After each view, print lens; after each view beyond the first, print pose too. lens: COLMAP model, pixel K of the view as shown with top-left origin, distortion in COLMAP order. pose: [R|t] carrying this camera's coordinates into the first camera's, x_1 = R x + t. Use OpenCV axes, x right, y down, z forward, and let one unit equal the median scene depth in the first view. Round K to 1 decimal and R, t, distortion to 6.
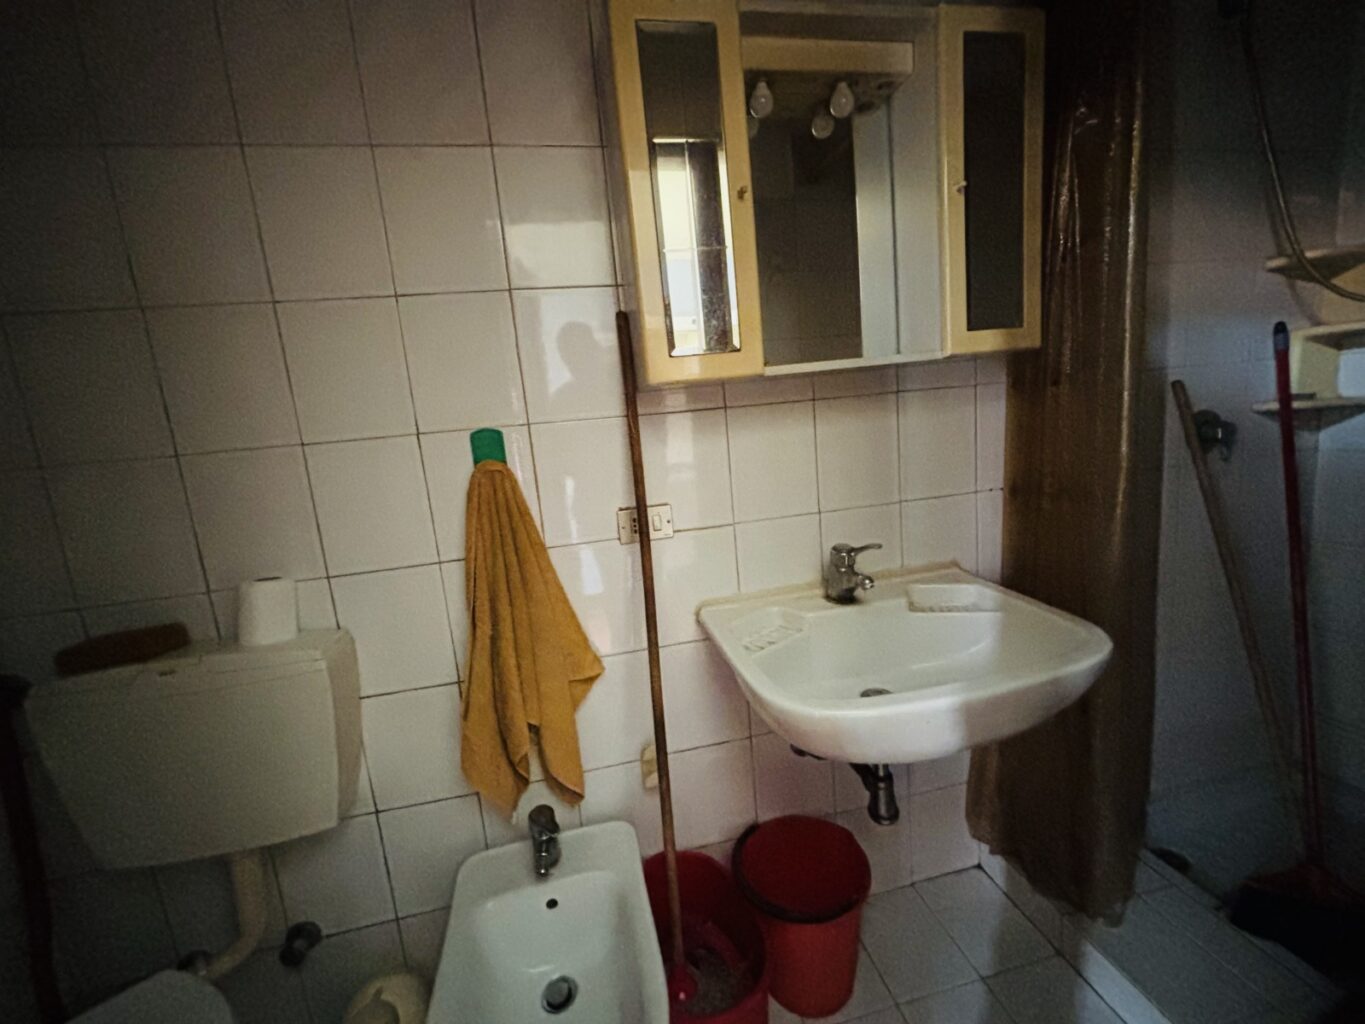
lens RADIAL K [[556.2, 0, 682.5], [0, 556.2, 512.0], [0, 0, 1]] dist [-0.002210, -0.000388]
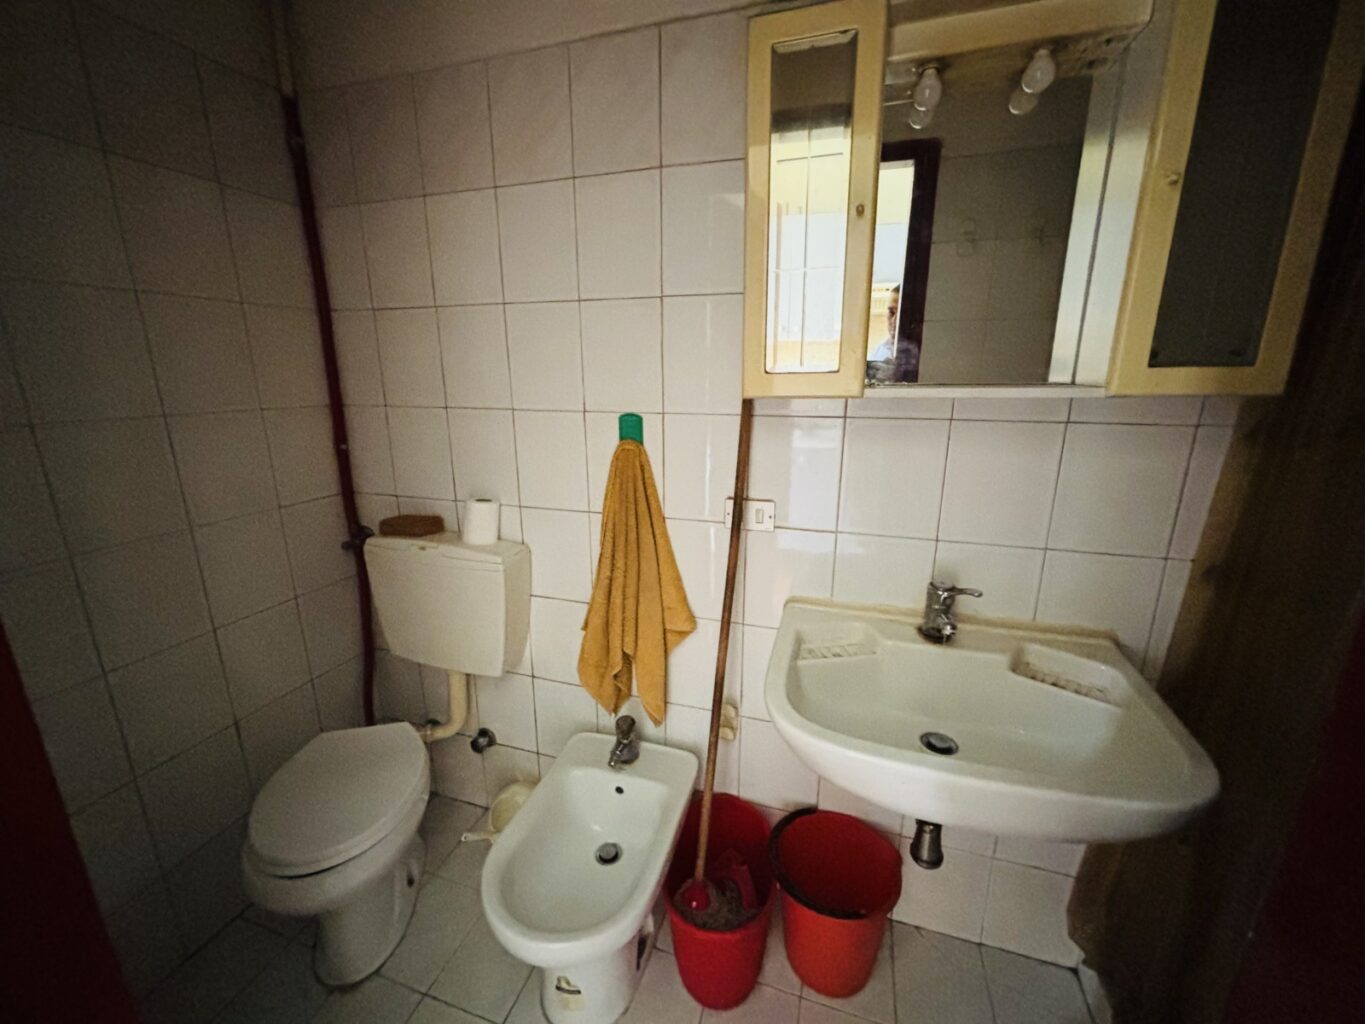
lens RADIAL K [[543.7, 0, 684.8], [0, 543.7, 509.4], [0, 0, 1]] dist [0.000104, 0.000222]
pose [[0.868070, 0.207809, -0.450855, 0.316378], [-0.158903, 0.976702, 0.144234, -0.129030], [0.470324, -0.053563, 0.880867, -0.003599]]
